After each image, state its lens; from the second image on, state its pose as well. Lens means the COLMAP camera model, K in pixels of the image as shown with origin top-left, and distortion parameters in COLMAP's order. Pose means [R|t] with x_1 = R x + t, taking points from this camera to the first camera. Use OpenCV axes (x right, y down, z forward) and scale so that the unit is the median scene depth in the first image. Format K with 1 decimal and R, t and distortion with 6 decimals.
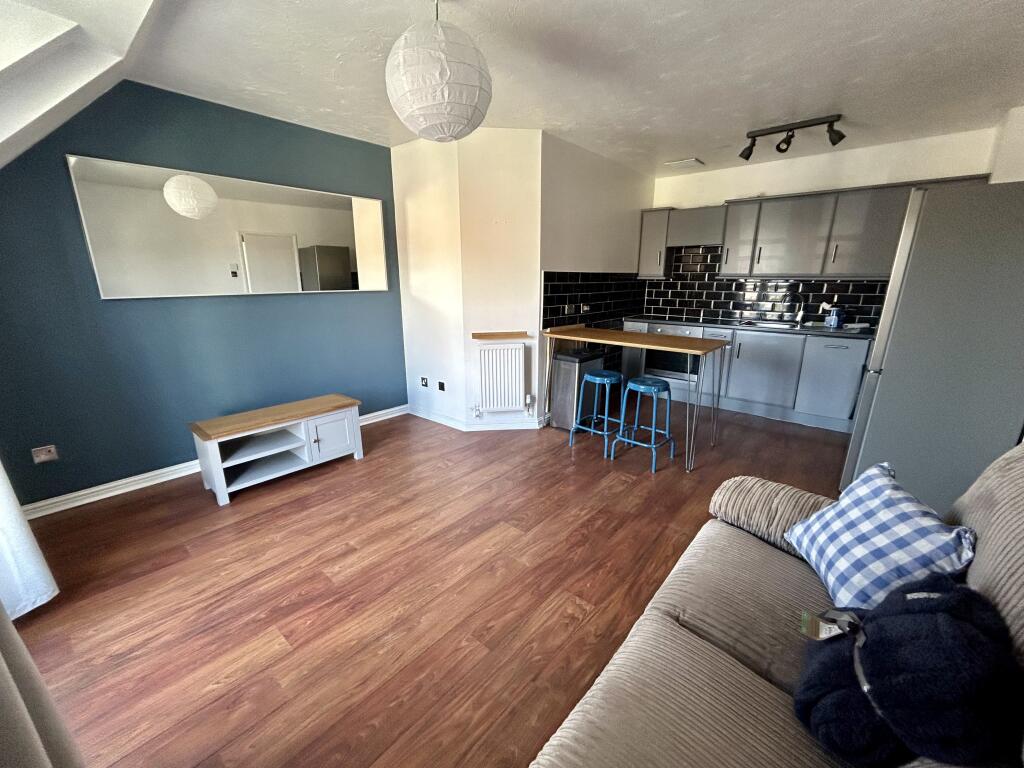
lens RADIAL K [[415.1, 0, 510.6], [0, 415.1, 388.8], [0, 0, 1]] dist [0.000159, -0.000068]
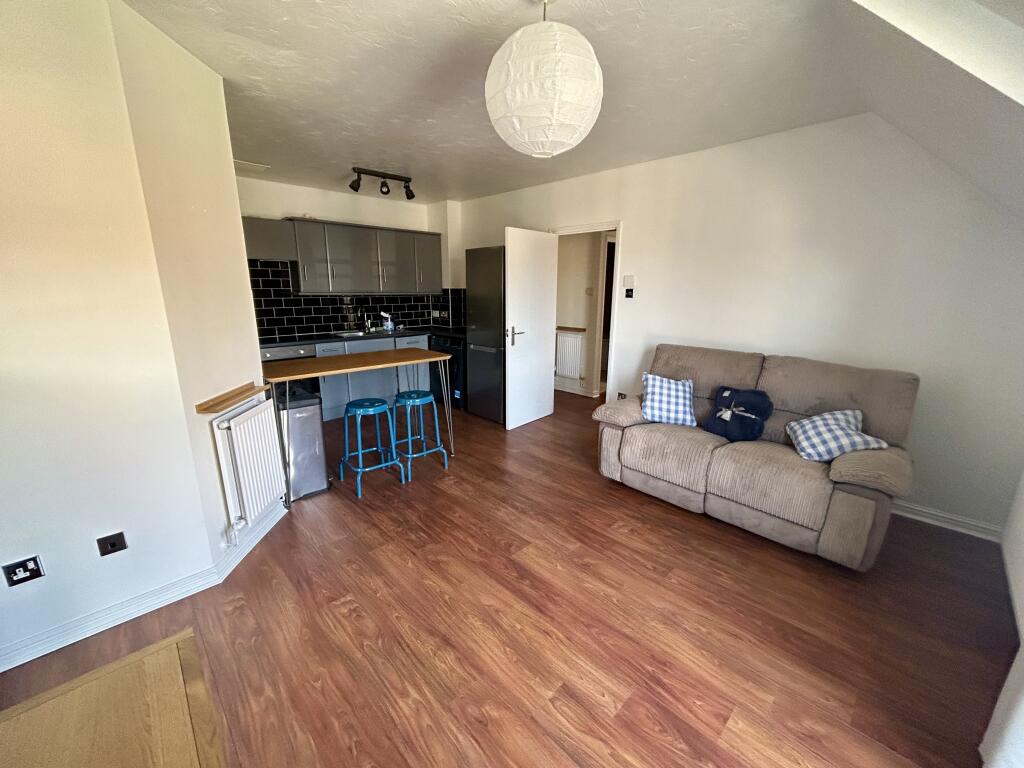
lens RADIAL K [[415.1, 0, 510.6], [0, 415.1, 388.8], [0, 0, 1]] dist [0.000159, -0.000068]
pose [[0.088845, -0.236705, 0.967511, -0.649951], [0.255861, 0.944181, 0.207502, -0.183144], [-0.962622, 0.229113, 0.144449, 0.593087]]
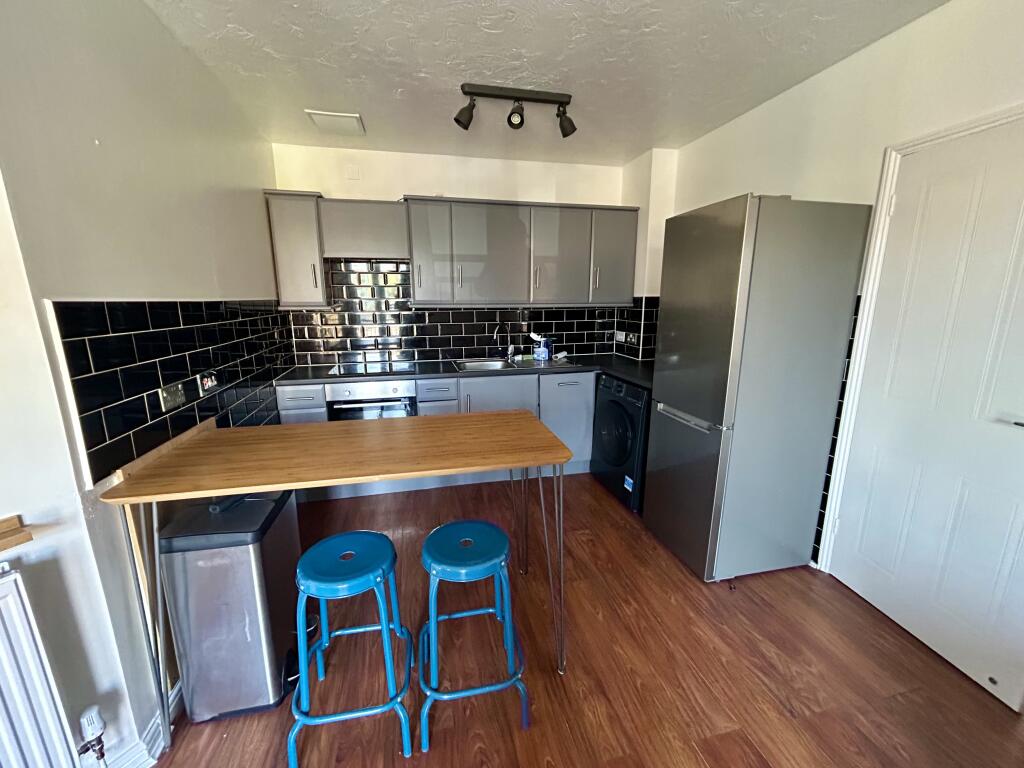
lens RADIAL K [[415.1, 0, 510.6], [0, 415.1, 388.8], [0, 0, 1]] dist [0.000159, -0.000068]
pose [[0.588476, -0.175903, 0.789148, 0.031682], [0.218125, 0.974396, 0.054537, -0.188083], [-0.778536, 0.140039, 0.611777, 0.645665]]
